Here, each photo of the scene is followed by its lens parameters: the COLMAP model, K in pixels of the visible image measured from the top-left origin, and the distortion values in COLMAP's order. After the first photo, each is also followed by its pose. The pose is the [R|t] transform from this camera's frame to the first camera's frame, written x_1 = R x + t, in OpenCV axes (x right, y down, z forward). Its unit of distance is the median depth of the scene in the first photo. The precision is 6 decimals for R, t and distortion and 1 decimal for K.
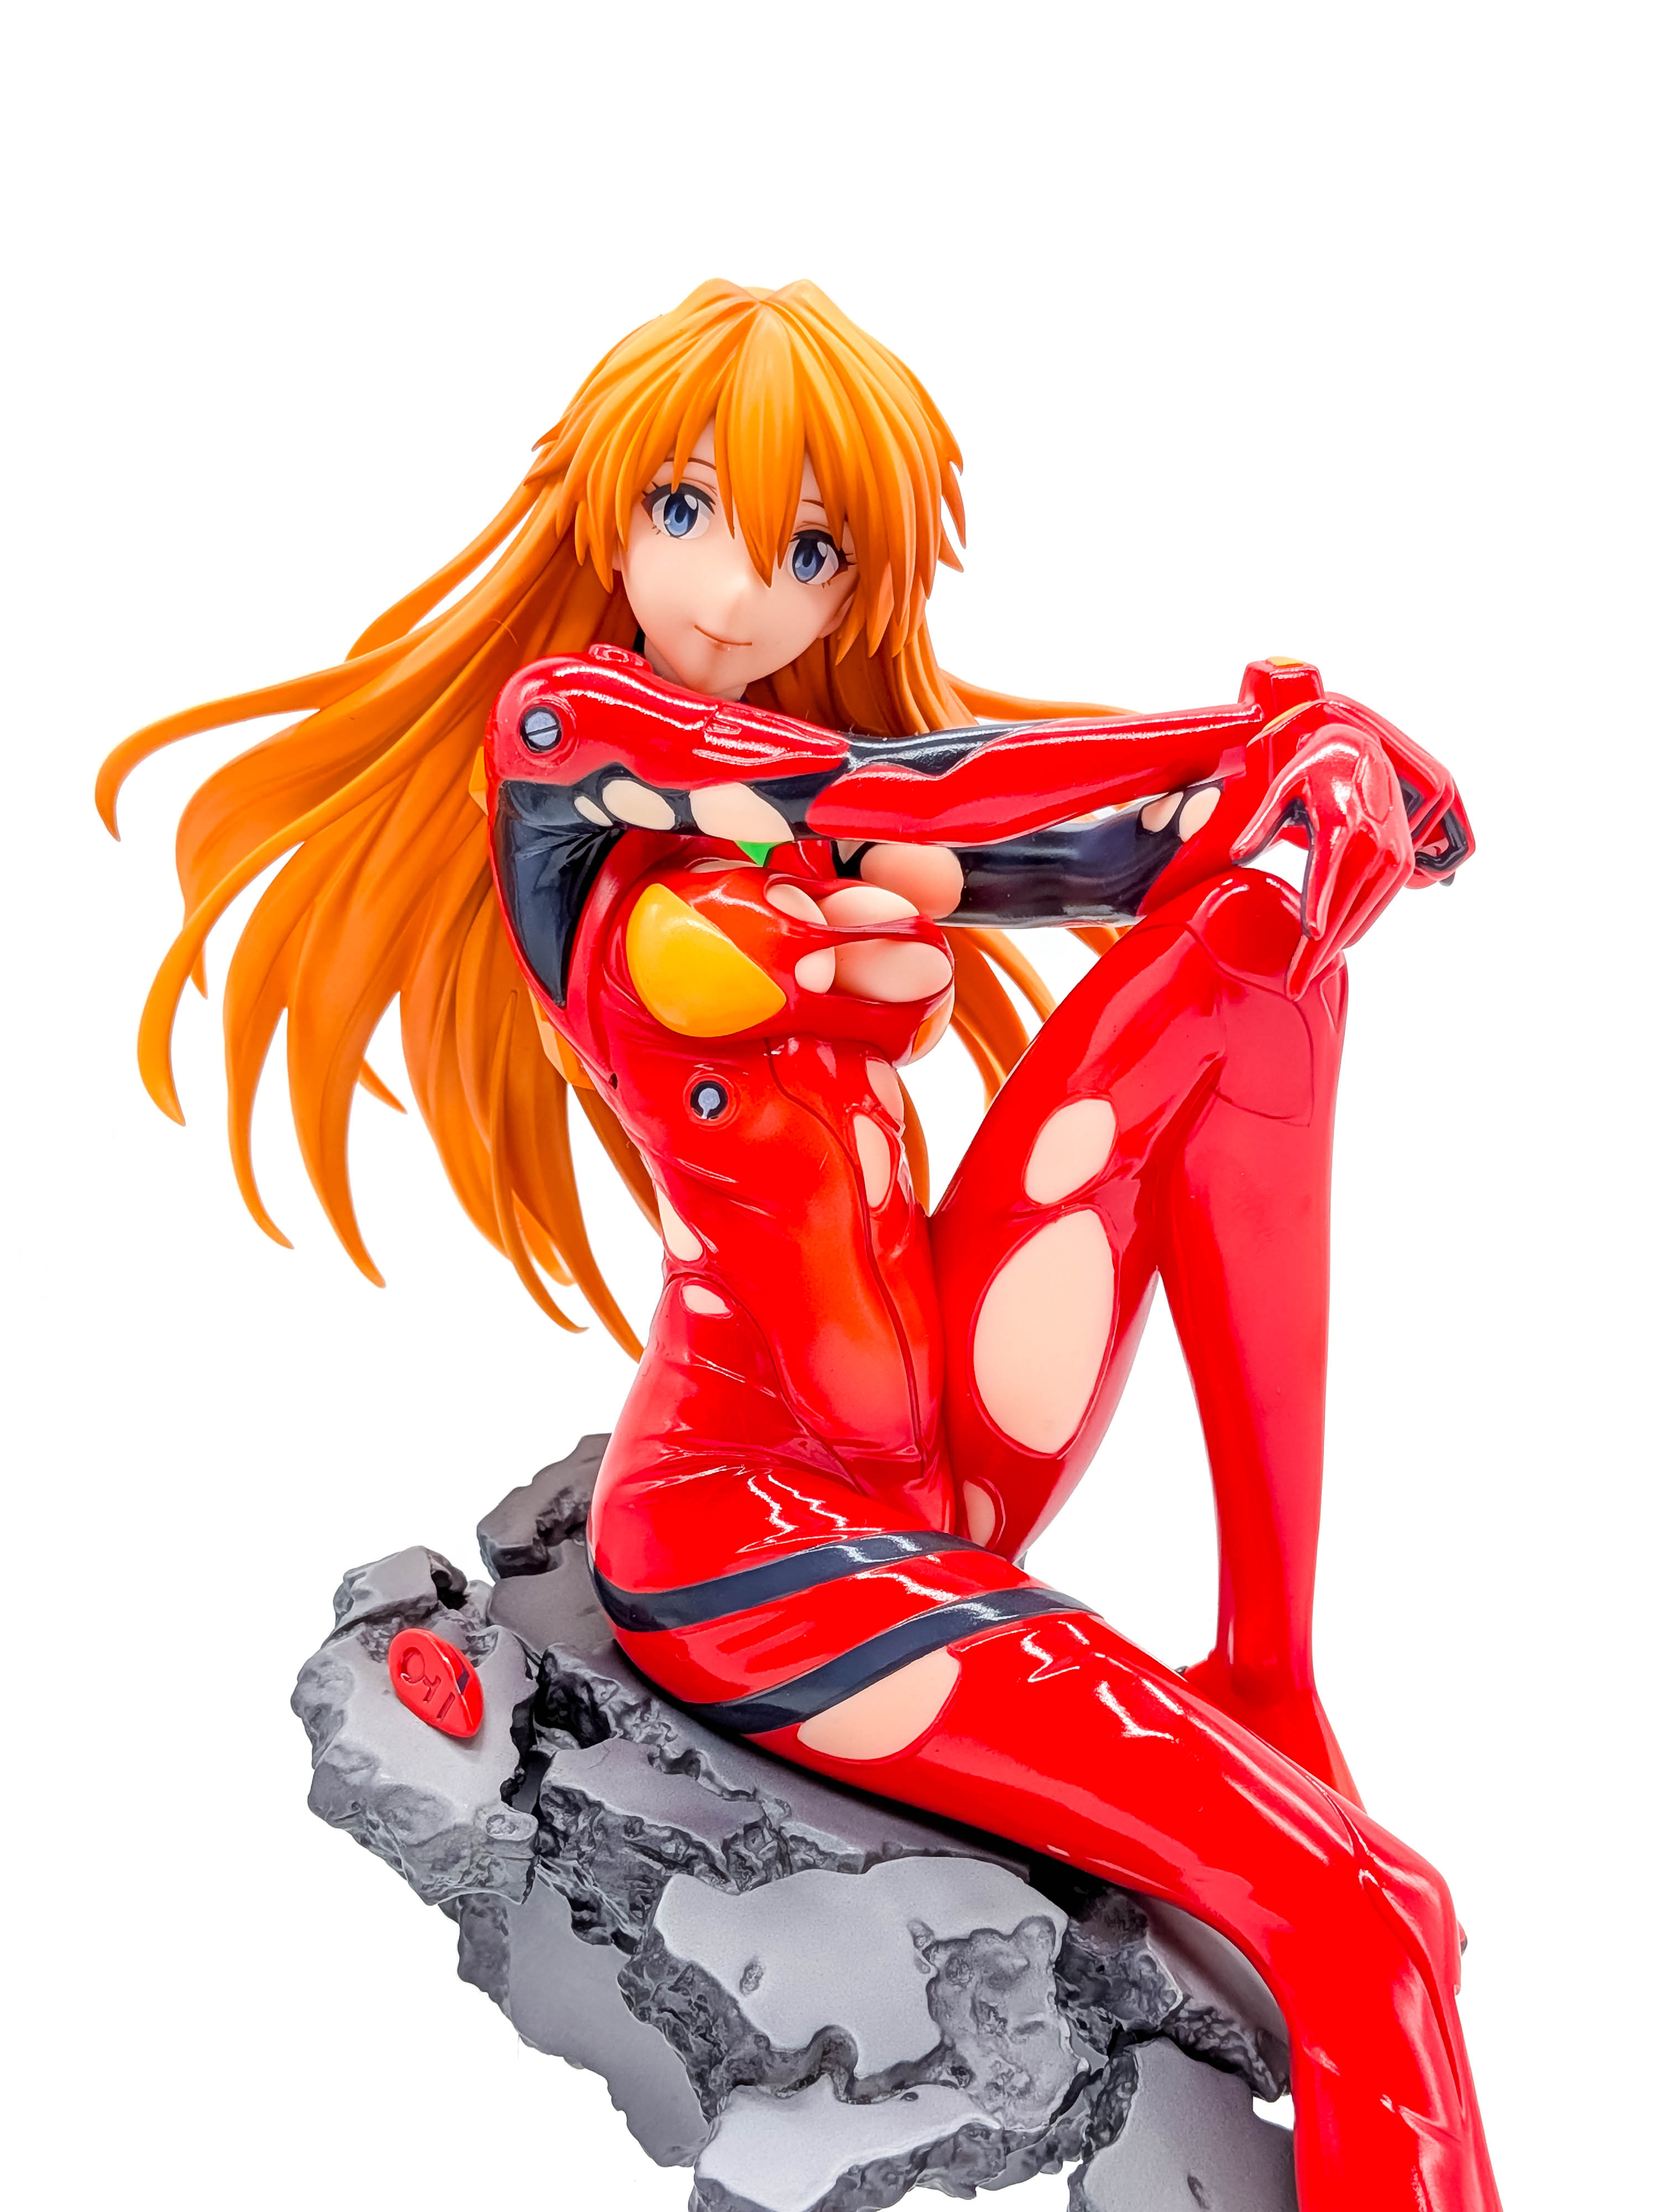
lens RADIAL K [[3306.4, 0, 929.7], [0, 3306.4, 1072.9], [0, 0, 1]] dist [0.053829, 0.000000]
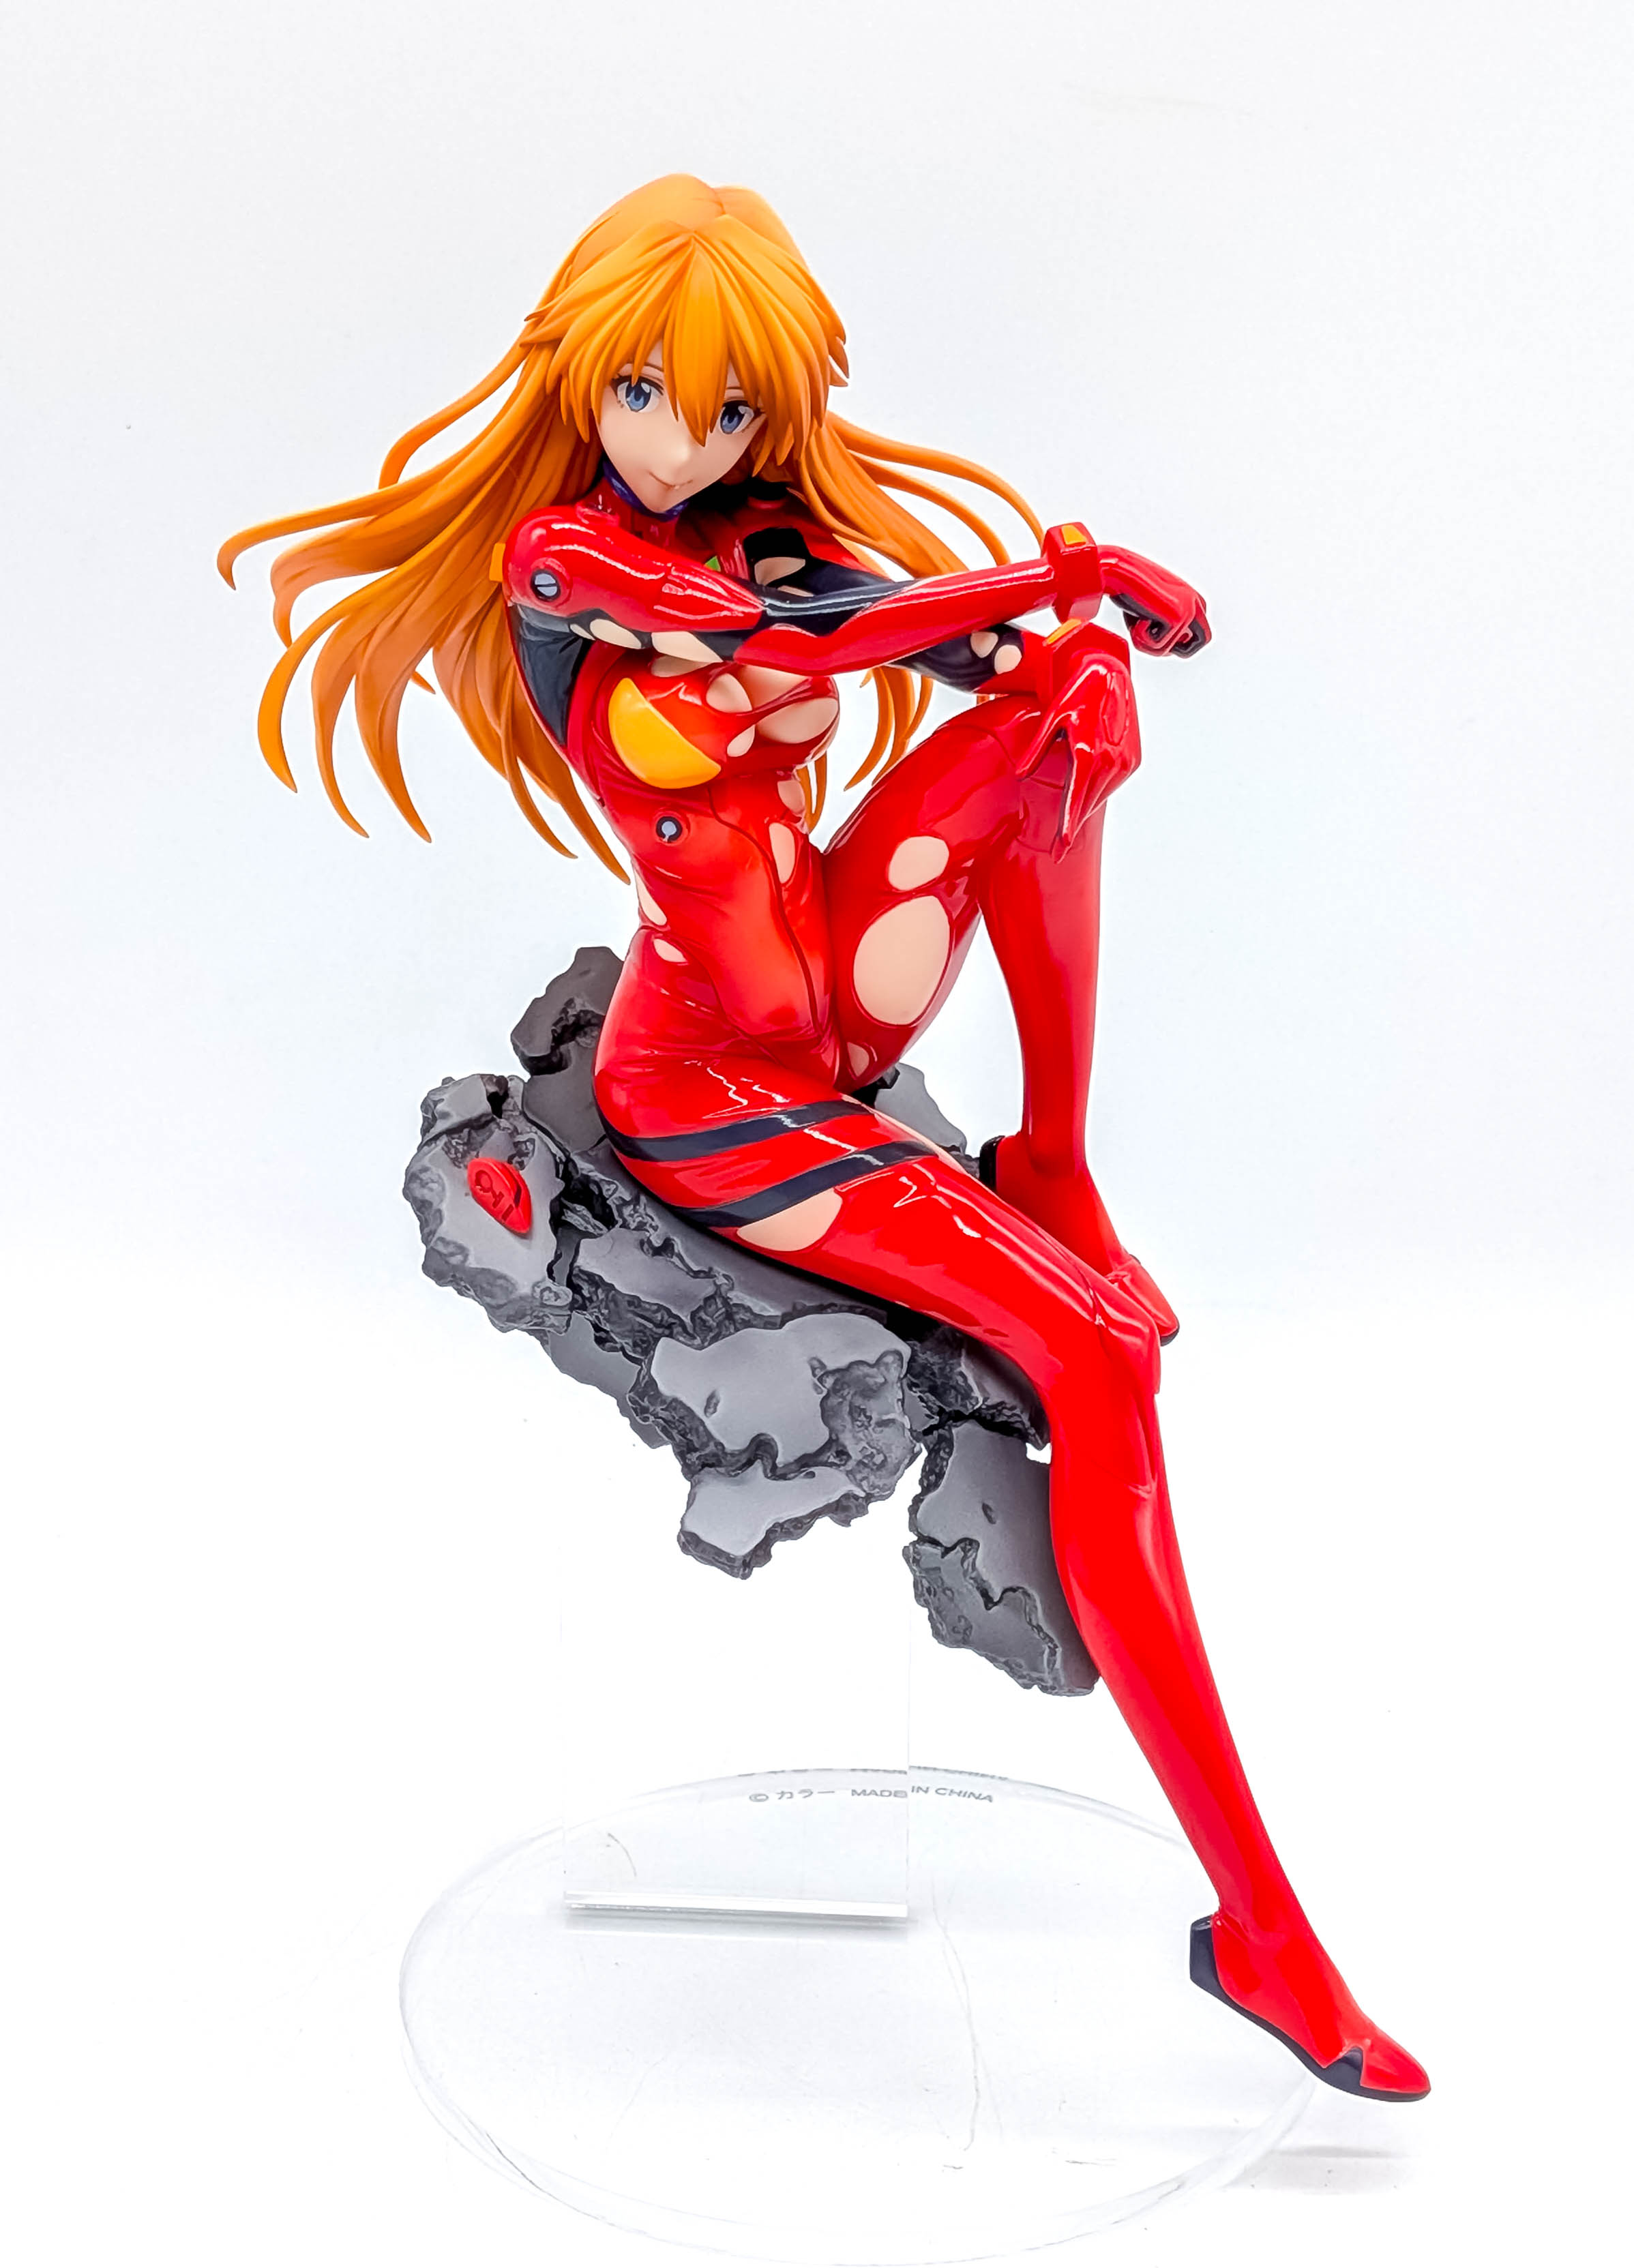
lens RADIAL K [[4041.7, 0, 684.4], [0, 4041.7, 1165.8], [0, 0, 1]] dist [0.063579, 0.000000]
pose [[0.998821, 0.000940, -0.048539, 0.025802], [0.020049, 0.902583, 0.430048, -0.615979], [0.044215, -0.430514, 0.901500, -0.657247]]
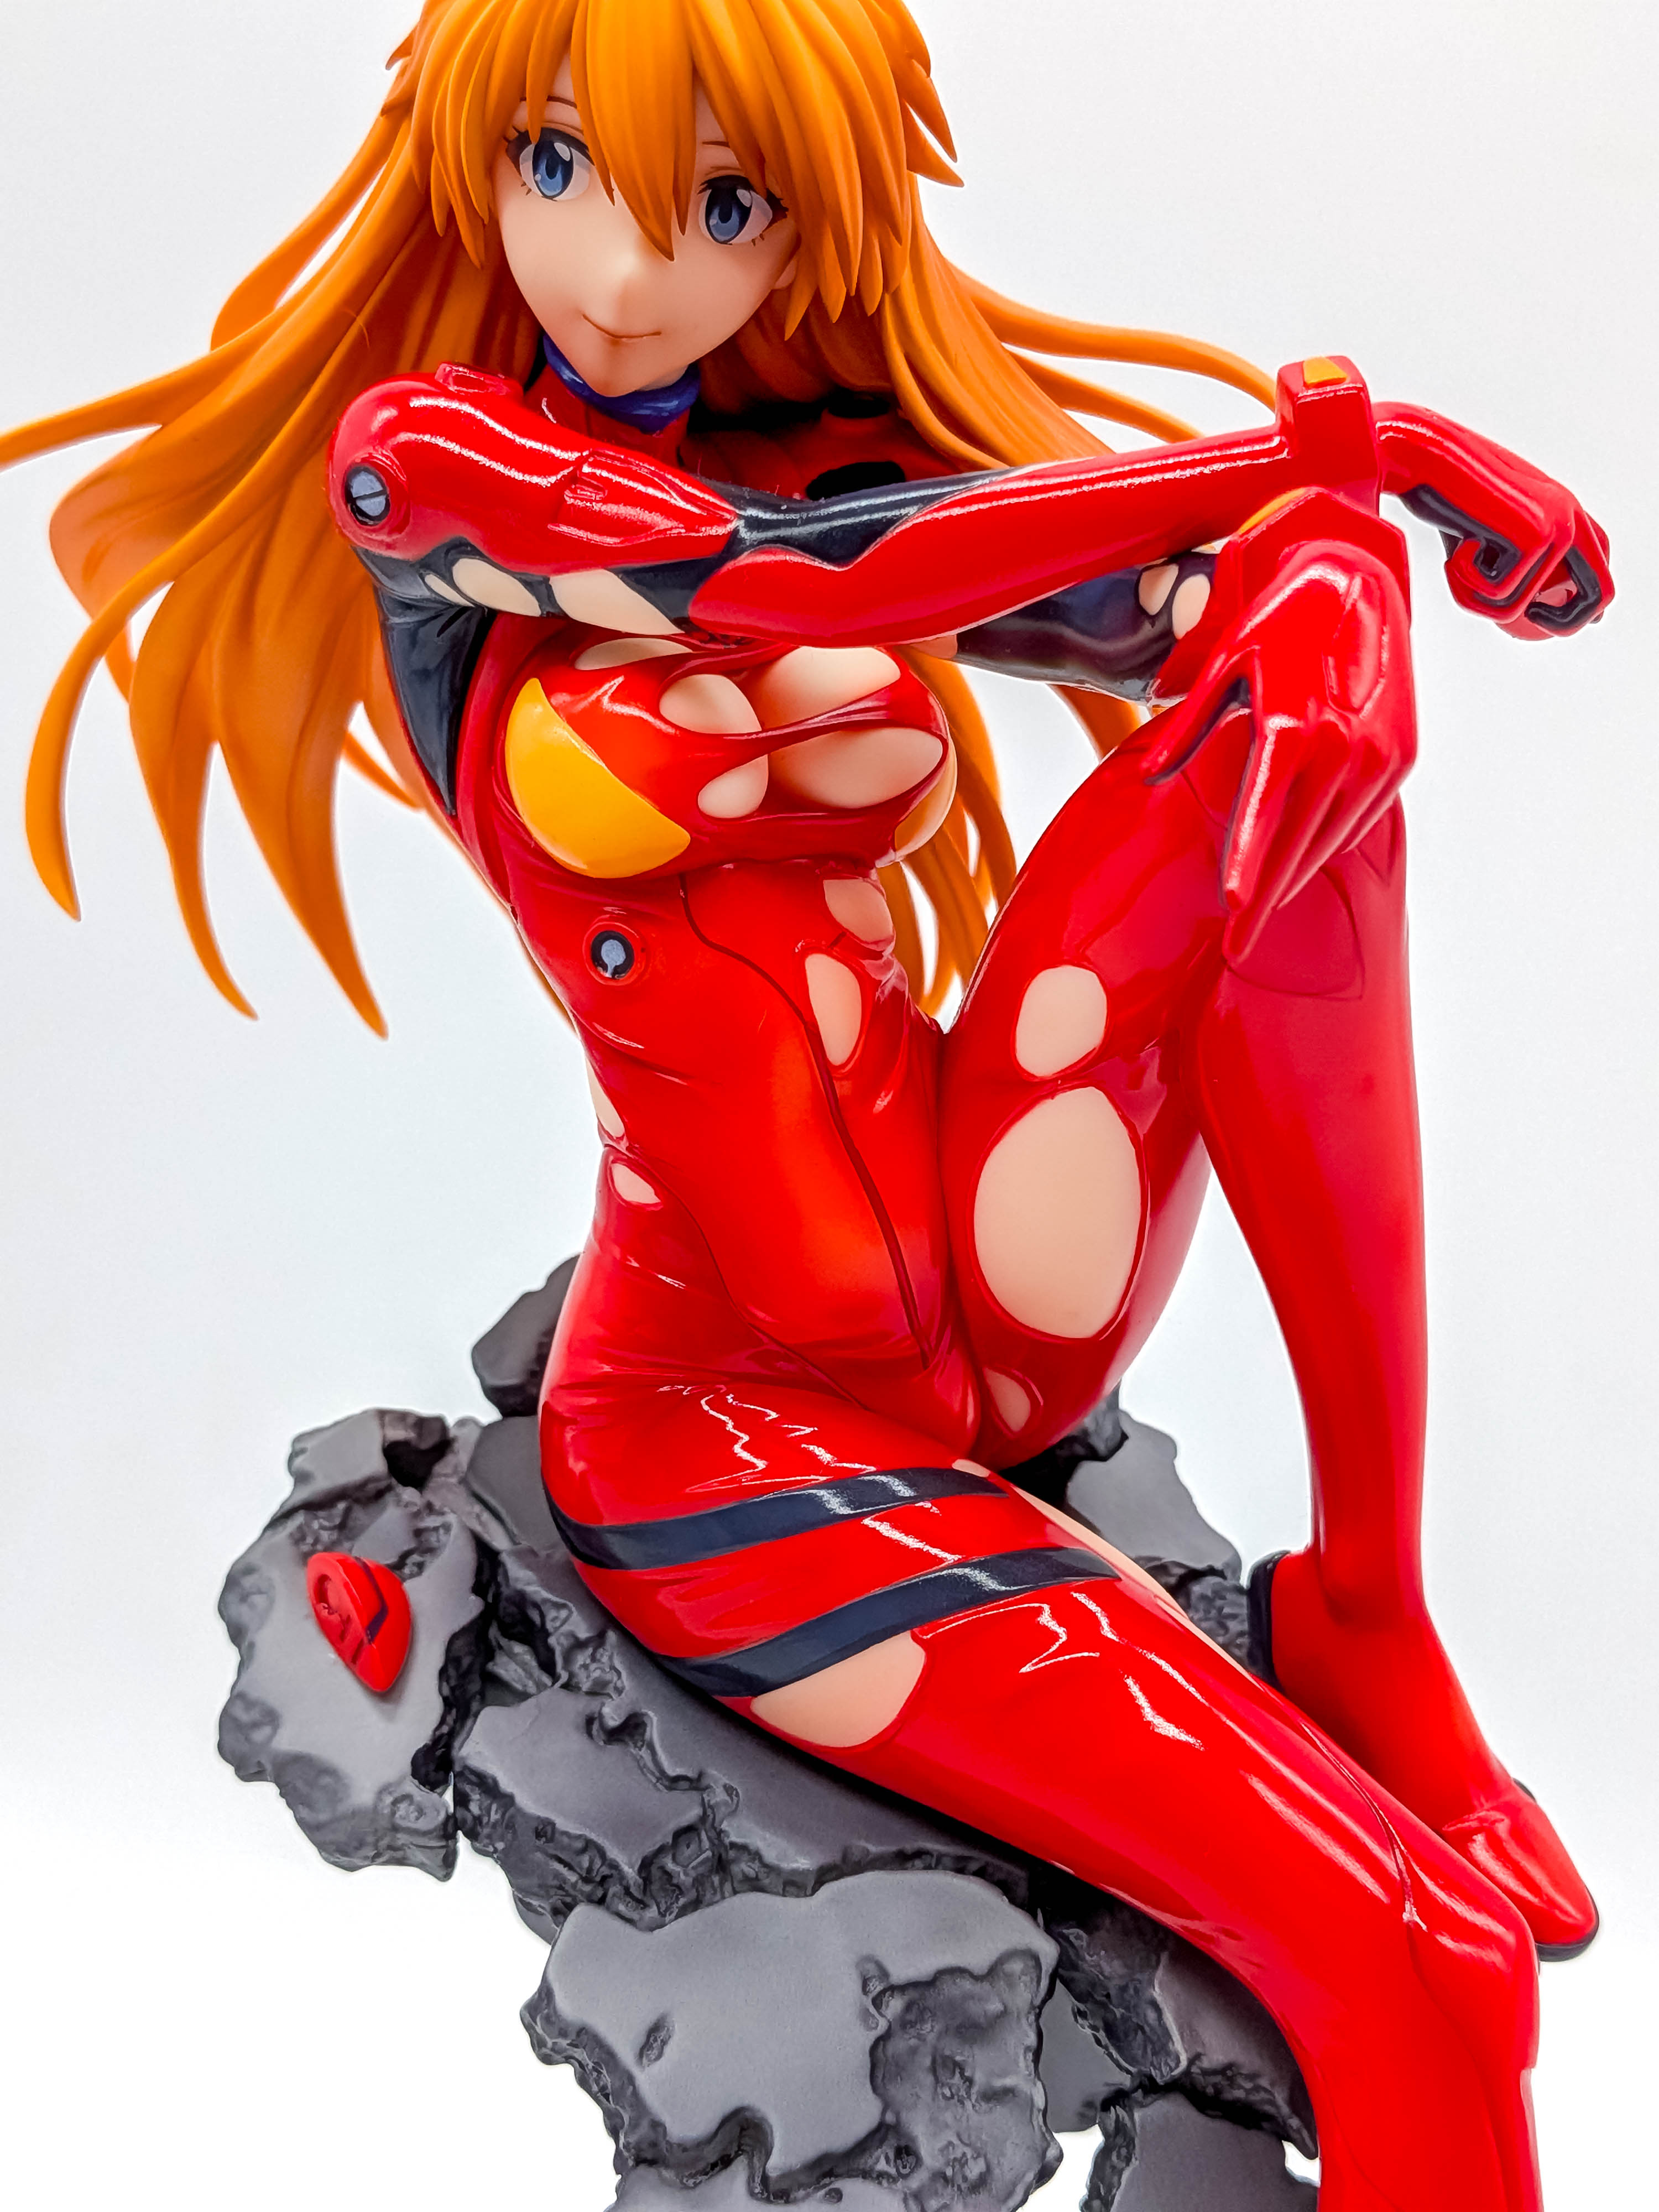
lens RADIAL K [[3306.4, 0, 903.5], [0, 3306.4, 1025.5], [0, 0, 1]] dist [0.053829, 0.000000]
pose [[0.976776, 0.004725, -0.214213, 0.171482], [0.052916, 0.963469, 0.262541, -0.179581], [0.207628, -0.267779, 0.940843, 0.256868]]
